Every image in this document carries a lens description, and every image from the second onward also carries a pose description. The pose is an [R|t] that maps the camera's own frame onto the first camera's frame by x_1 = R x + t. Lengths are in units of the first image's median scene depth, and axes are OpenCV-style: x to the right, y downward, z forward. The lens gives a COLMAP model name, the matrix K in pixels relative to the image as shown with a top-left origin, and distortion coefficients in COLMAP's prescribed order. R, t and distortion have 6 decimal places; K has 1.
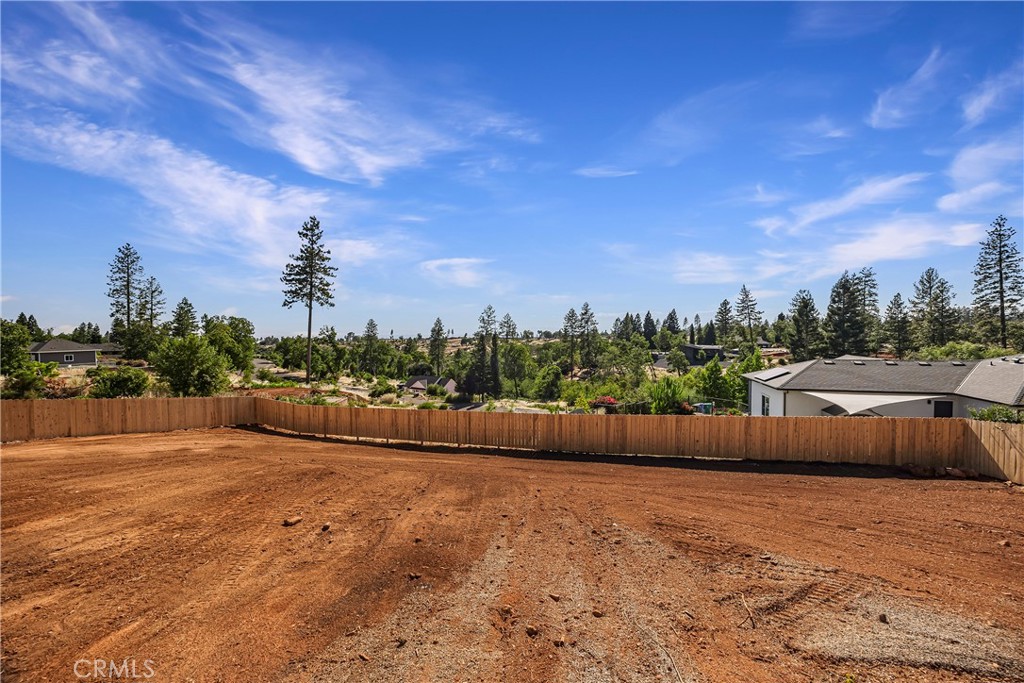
lens RADIAL K [[393.0, 0, 513.6], [0, 393.0, 338.2], [0, 0, 1]] dist [-0.010112, 0.000263]
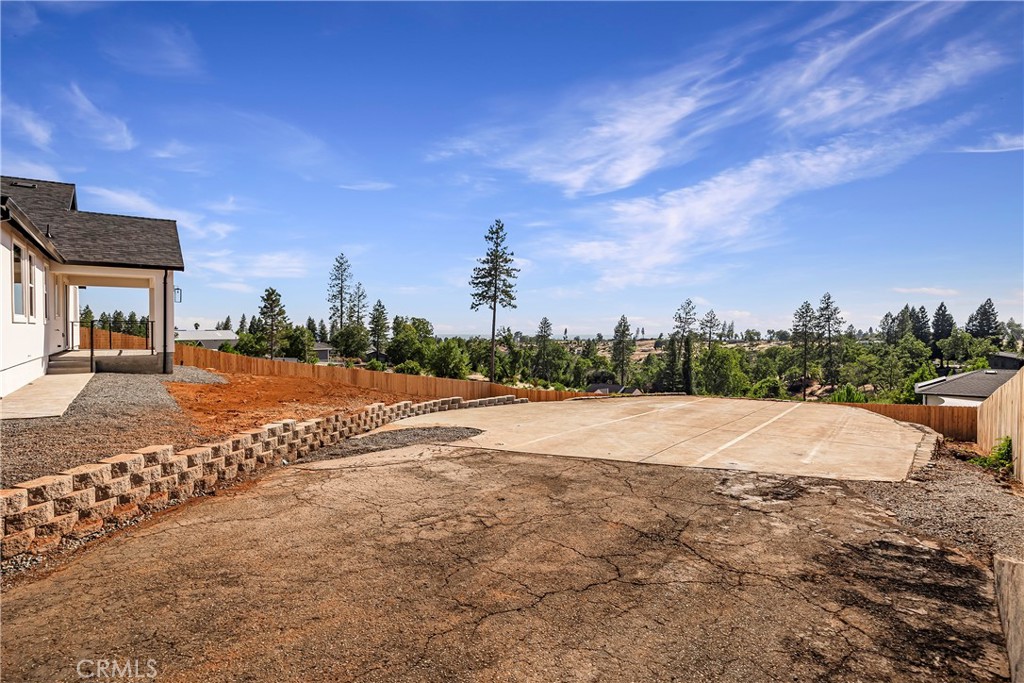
lens RADIAL K [[535.0, 0, 512.0], [0, 535.0, 341.5], [0, 0, 1]] dist [-0.000088, -0.000045]
pose [[0.922364, 0.009883, -0.386195, 0.046691], [-0.008037, 0.999947, 0.006393, -0.004980], [0.386238, -0.002793, 0.922395, -0.214696]]
